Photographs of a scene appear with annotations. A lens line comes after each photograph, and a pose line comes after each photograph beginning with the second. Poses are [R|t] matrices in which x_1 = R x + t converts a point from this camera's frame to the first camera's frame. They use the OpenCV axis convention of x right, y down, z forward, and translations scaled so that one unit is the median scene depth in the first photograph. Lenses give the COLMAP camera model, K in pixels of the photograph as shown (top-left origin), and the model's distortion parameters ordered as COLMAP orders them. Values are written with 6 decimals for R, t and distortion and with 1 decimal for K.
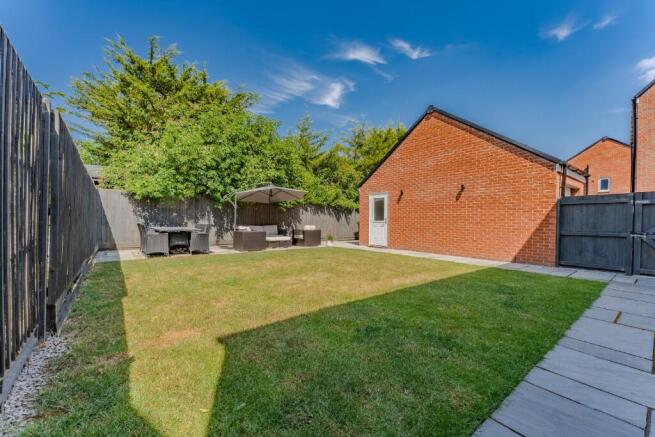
lens RADIAL K [[266.5, 0, 322.8], [0, 266.5, 217.6], [0, 0, 1]] dist [0.000281, 0.001108]
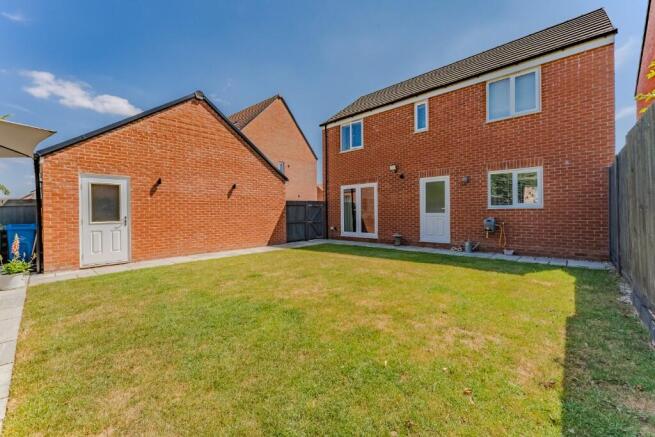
lens RADIAL K [[266.5, 0, 325.8], [0, 266.5, 214.4], [0, 0, 1]] dist [0.000281, 0.001108]
pose [[-0.165083, 0.000404, 0.986280, -0.489126], [0.020080, 0.999794, 0.002951, 0.004534], [-0.986075, 0.020292, -0.165057, 0.642646]]
